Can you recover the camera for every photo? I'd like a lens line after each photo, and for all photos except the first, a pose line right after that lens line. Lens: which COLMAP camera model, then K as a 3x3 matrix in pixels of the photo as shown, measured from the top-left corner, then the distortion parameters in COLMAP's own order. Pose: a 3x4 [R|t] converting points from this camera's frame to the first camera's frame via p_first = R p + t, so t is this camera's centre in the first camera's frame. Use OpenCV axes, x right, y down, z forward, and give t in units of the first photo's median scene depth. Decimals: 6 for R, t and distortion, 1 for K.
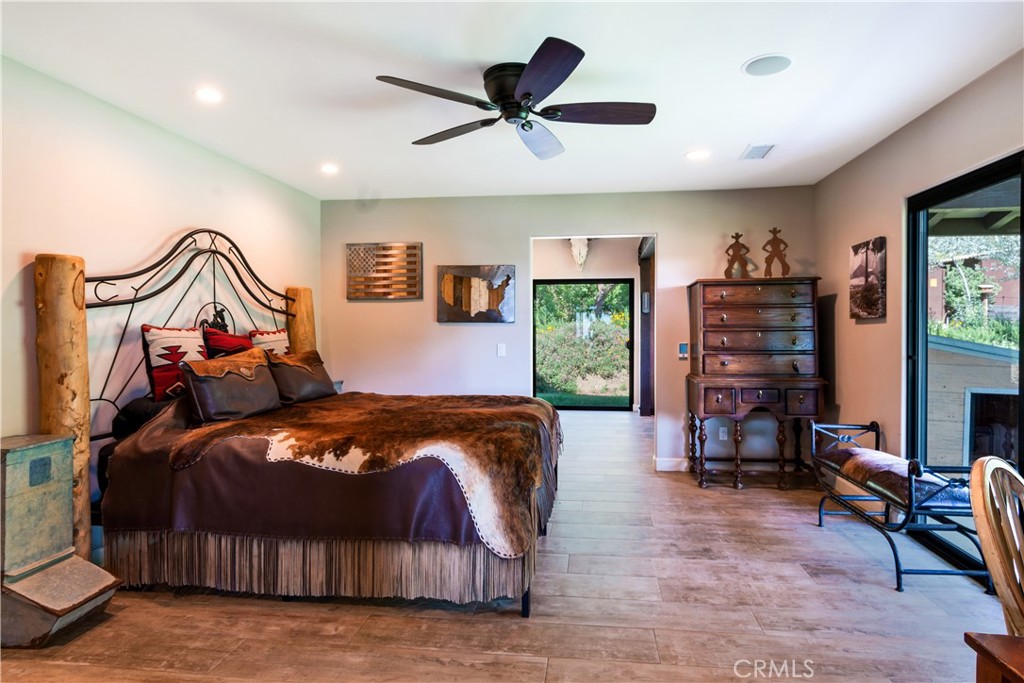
lens RADIAL K [[550.1, 0, 541.3], [0, 550.1, 318.9], [0, 0, 1]] dist [-0.001064, -0.000729]
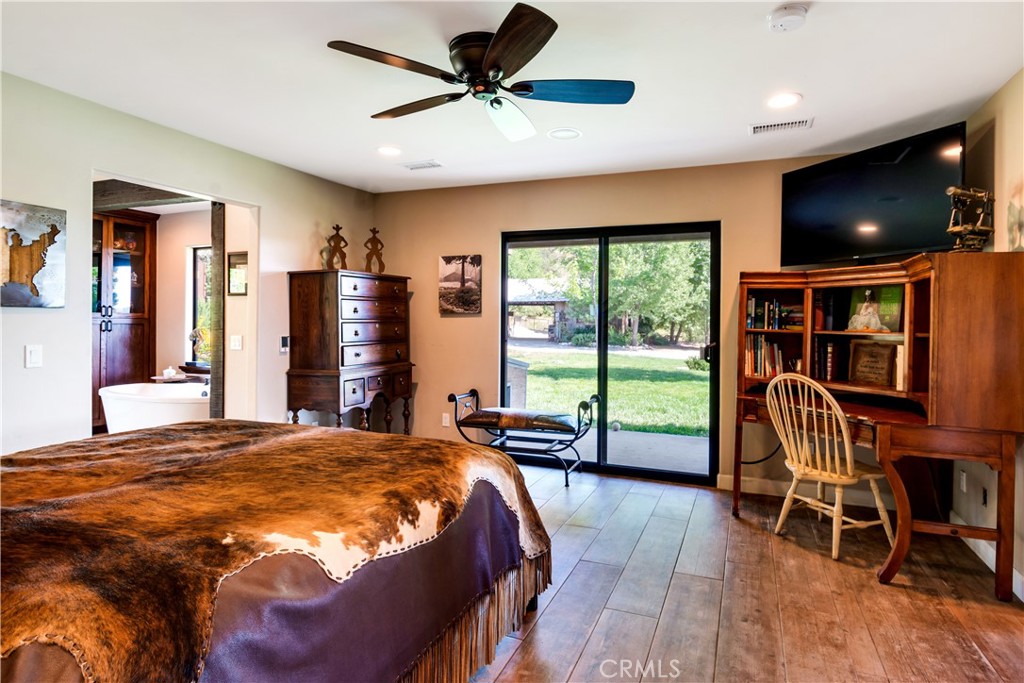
lens RADIAL K [[556.4, 0, 512.0], [0, 556.4, 341.5], [0, 0, 1]] dist [0.000073, -0.000314]
pose [[0.278087, -0.031586, 0.960036, -0.656541], [-0.024606, 0.998897, 0.039992, 0.009196], [-0.960241, -0.034744, 0.277003, 0.500822]]
